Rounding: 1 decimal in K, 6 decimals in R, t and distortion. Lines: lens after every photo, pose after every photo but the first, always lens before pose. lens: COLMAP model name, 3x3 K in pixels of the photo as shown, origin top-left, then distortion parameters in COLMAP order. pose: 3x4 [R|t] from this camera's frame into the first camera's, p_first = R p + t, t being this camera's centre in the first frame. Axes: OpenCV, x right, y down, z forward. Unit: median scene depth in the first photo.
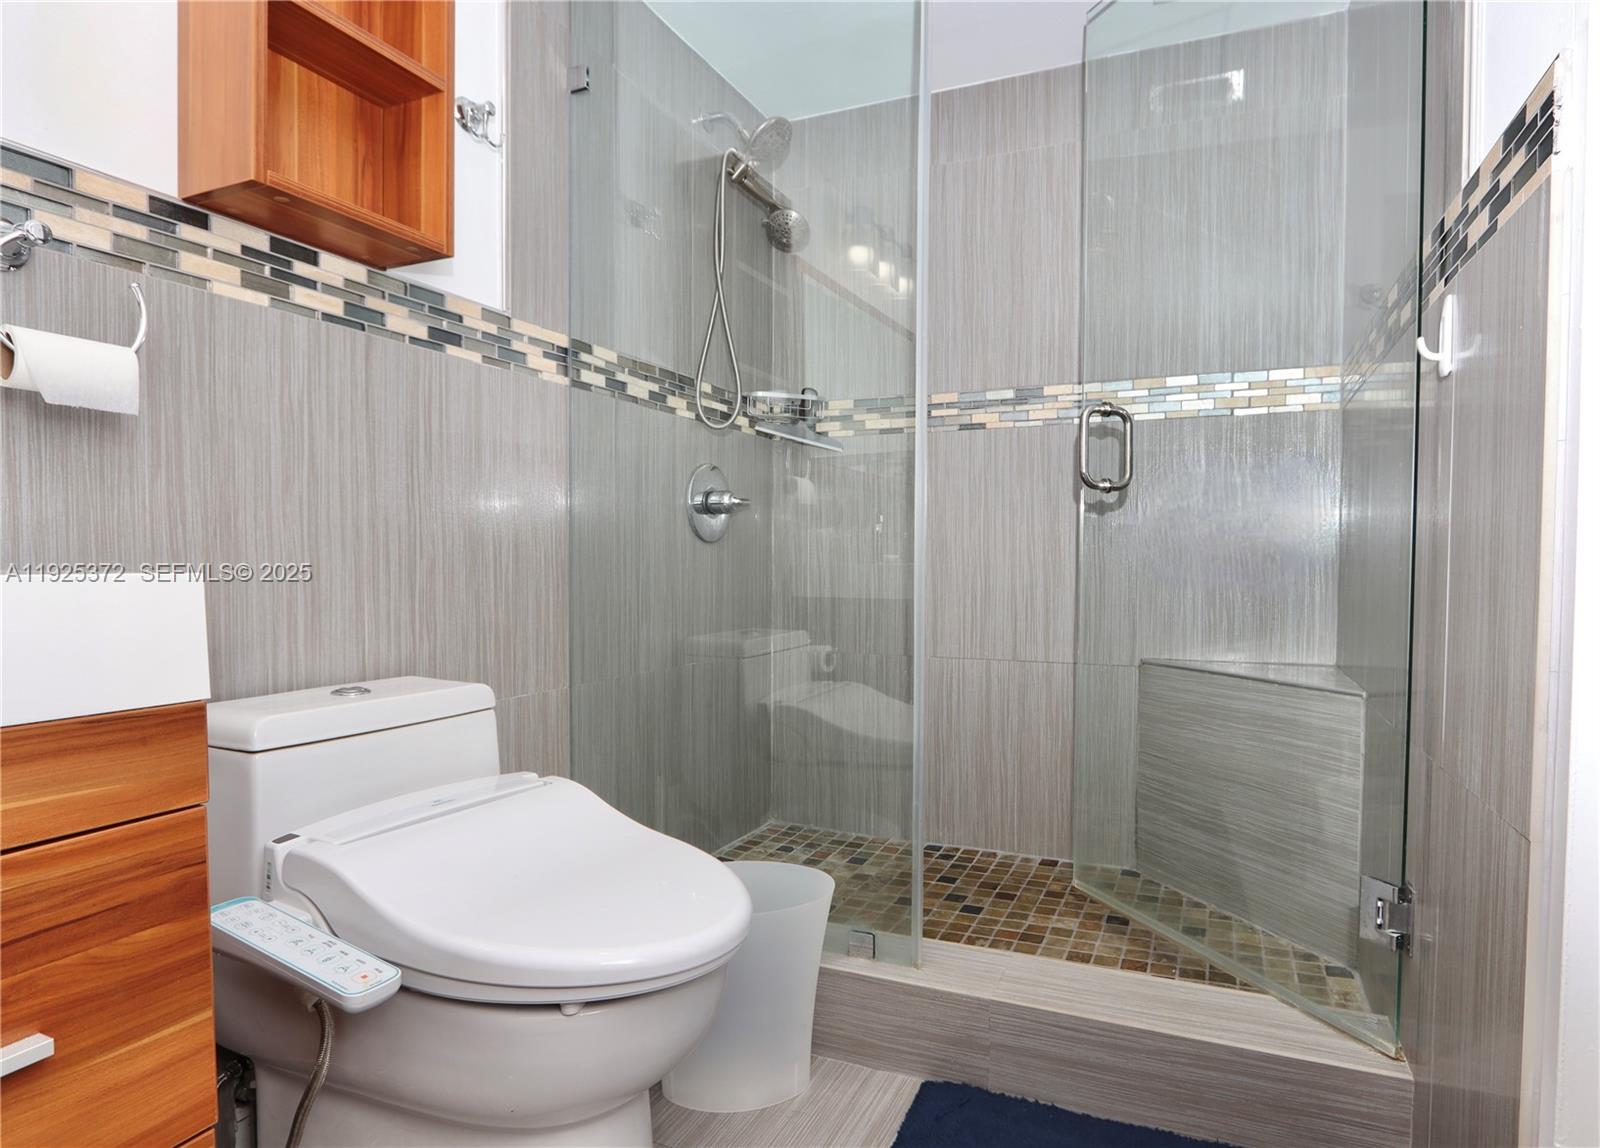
lens RADIAL K [[894.4, 0, 800.0], [0, 894.4, 574.0], [0, 0, 1]] dist [-0.002664, 0.000396]
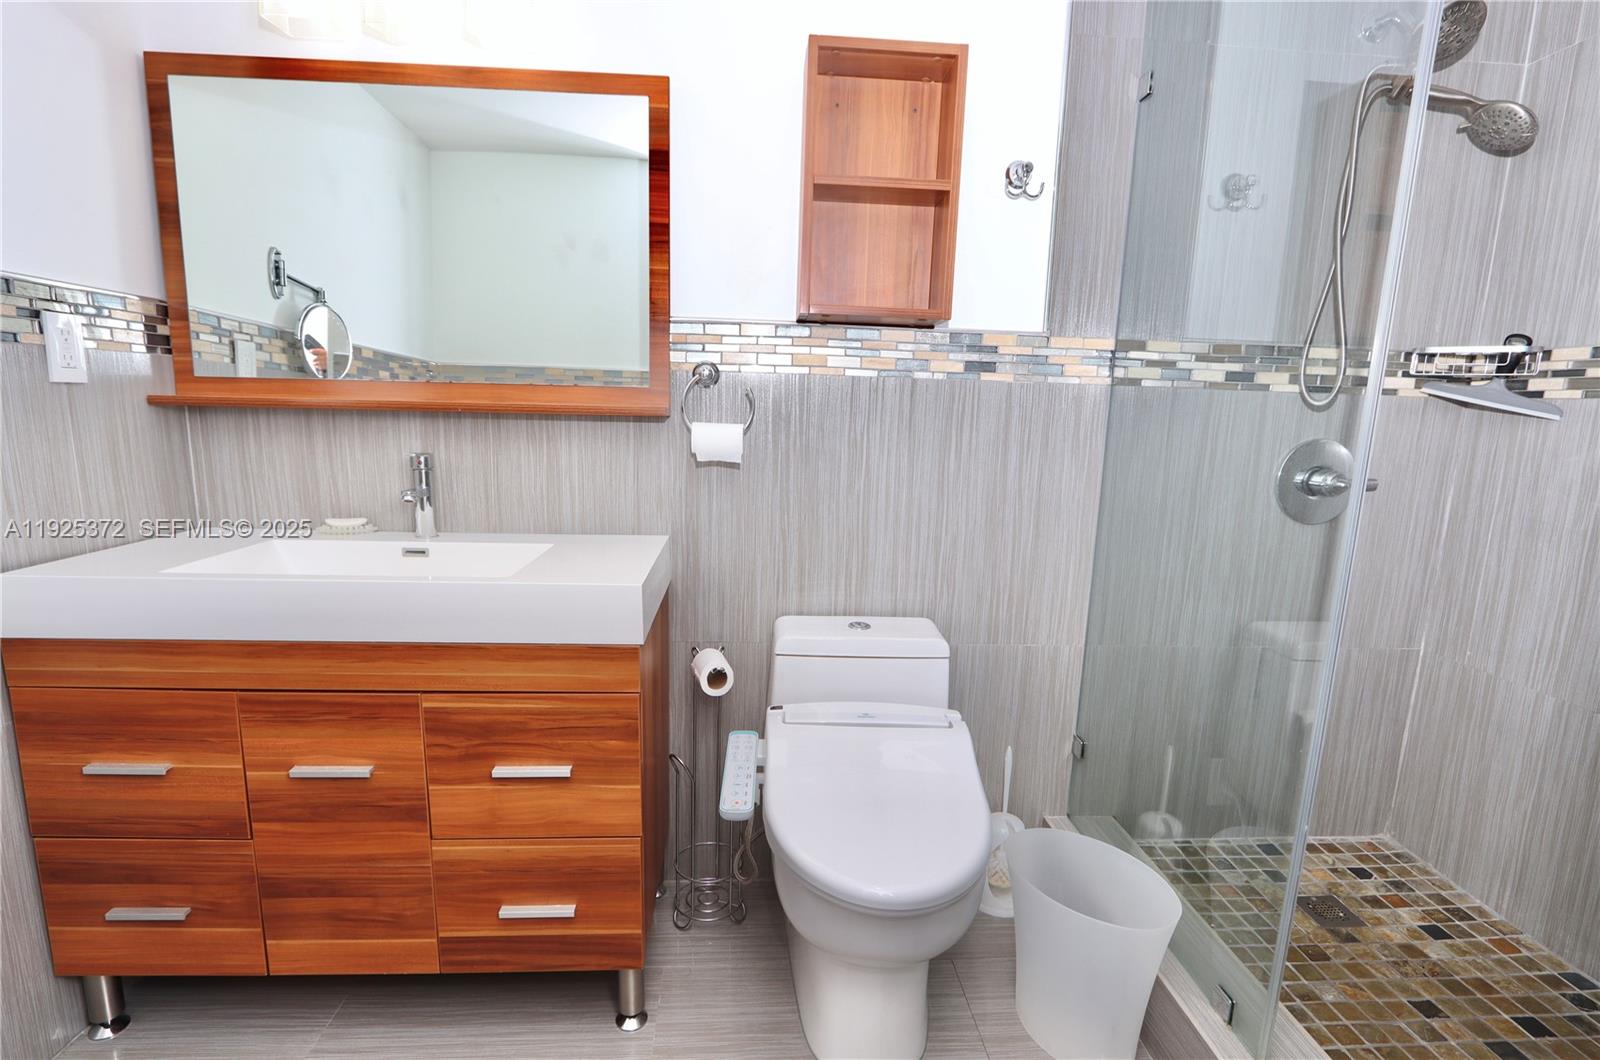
lens RADIAL K [[737.1, 0, 800.0], [0, 737.1, 530.0], [0, 0, 1]] dist [-0.022471, 0.000080]
pose [[0.459531, 0.149809, -0.875436, 0.390284], [-0.029555, 0.987706, 0.153507, -0.160731], [0.887670, -0.044667, 0.458309, 0.230373]]
